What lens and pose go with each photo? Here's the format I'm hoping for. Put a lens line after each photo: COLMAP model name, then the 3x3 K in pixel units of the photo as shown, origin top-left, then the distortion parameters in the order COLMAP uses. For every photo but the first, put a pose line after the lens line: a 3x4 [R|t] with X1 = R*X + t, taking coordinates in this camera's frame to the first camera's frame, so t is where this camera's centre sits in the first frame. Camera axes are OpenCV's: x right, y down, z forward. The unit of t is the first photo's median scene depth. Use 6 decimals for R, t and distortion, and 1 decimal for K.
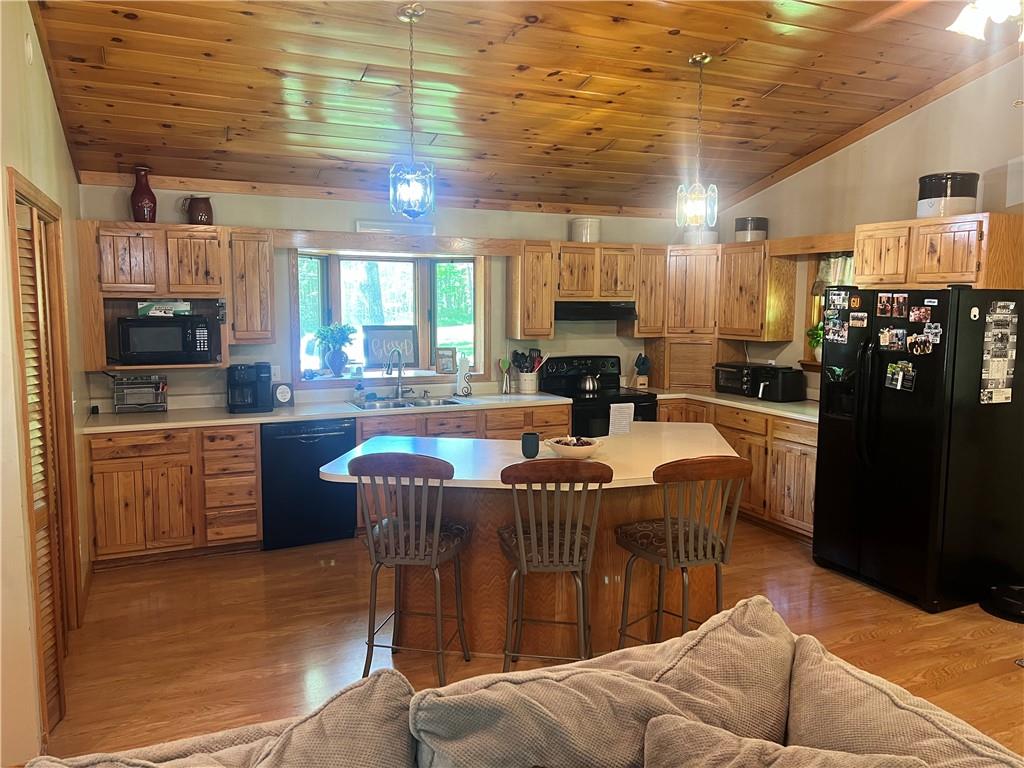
lens RADIAL K [[767.4, 0, 509.2], [0, 767.4, 379.2], [0, 0, 1]] dist [0.080696, -0.093590]
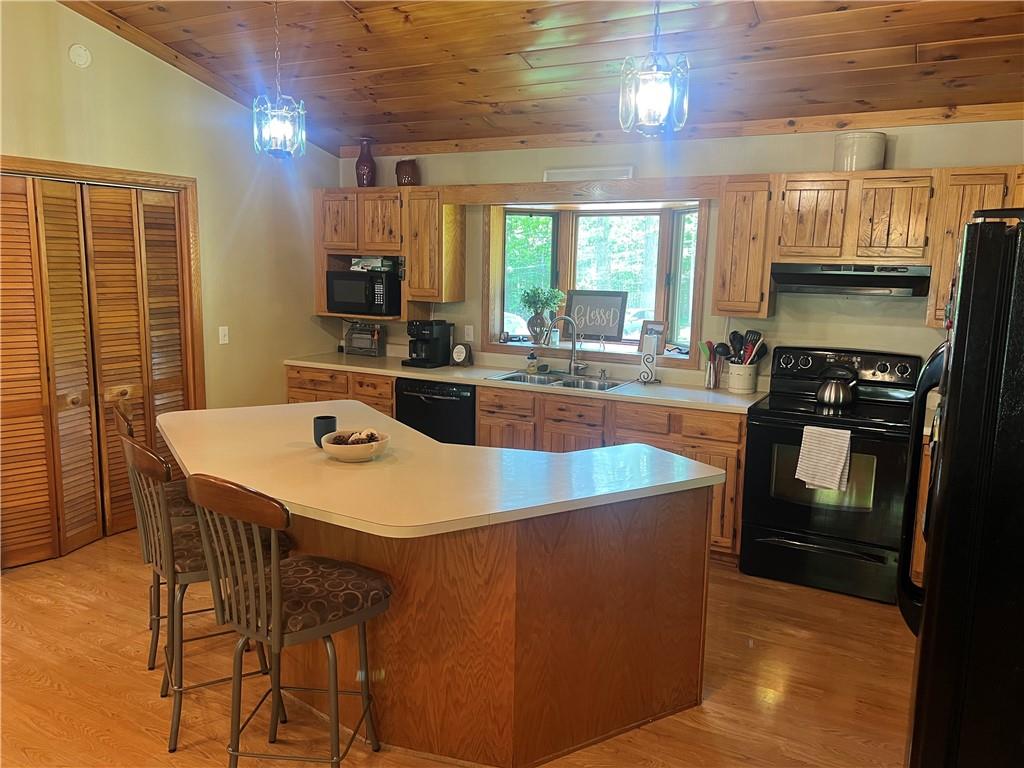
lens RADIAL K [[767.4, 0, 509.2], [0, 767.4, 379.2], [0, 0, 1]] dist [0.080696, -0.093590]
pose [[0.603691, 0.129181, -0.786682, 0.553960], [-0.101685, 0.991202, 0.084733, -0.040418], [0.790707, 0.028842, 0.611516, 0.467801]]
